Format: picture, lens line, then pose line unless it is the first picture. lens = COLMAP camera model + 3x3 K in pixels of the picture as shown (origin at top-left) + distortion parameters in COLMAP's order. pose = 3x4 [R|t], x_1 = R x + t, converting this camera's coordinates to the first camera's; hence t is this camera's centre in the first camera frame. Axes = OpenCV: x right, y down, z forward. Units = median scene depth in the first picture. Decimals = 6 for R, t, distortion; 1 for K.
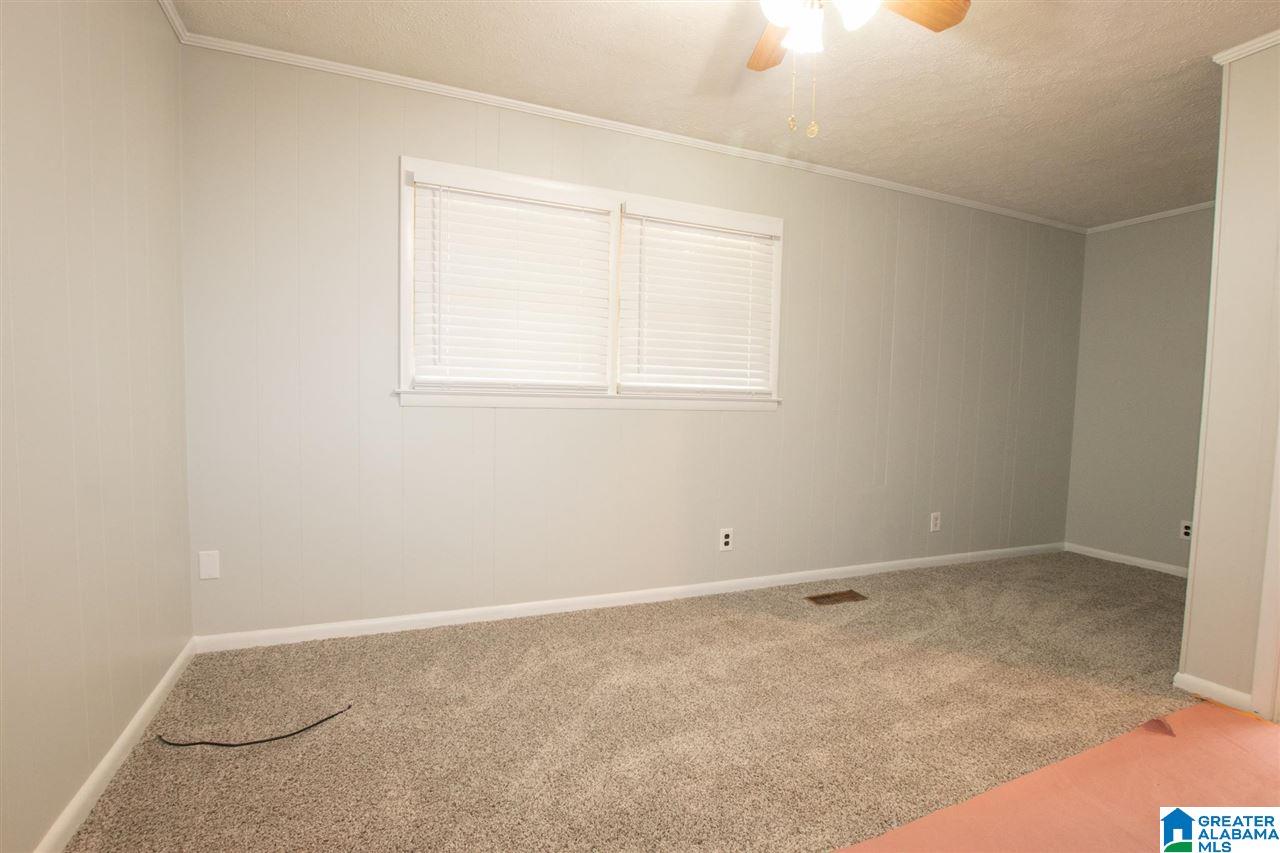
lens RADIAL K [[600.4, 0, 627.4], [0, 600.4, 441.5], [0, 0, 1]] dist [-0.023494, 0.001049]
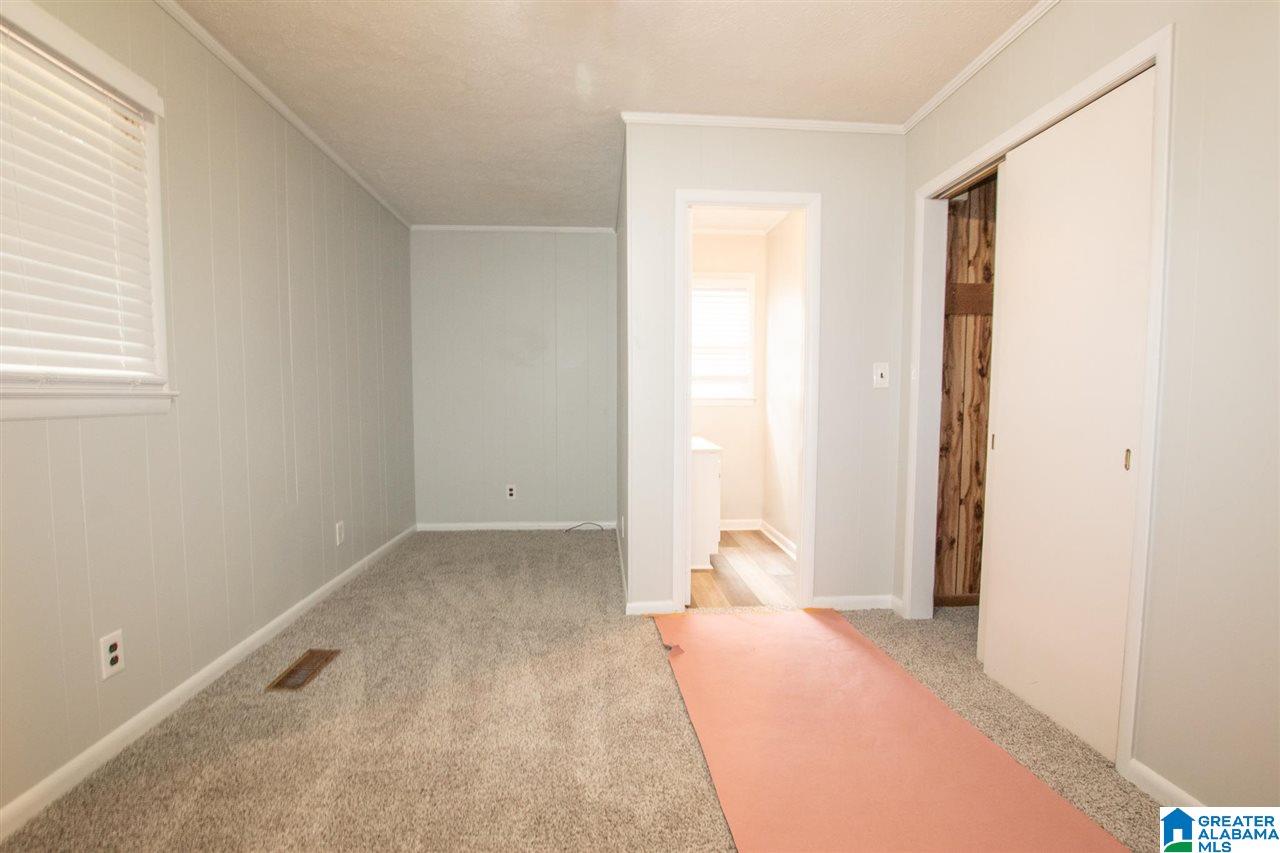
lens RADIAL K [[600.4, 0, 627.4], [0, 600.4, 441.5], [0, 0, 1]] dist [-0.023494, 0.001049]
pose [[0.325488, -0.092613, 0.941000, -0.174549], [0.073068, 0.994679, 0.072623, -0.033699], [-0.942719, 0.045119, 0.330523, 0.398213]]
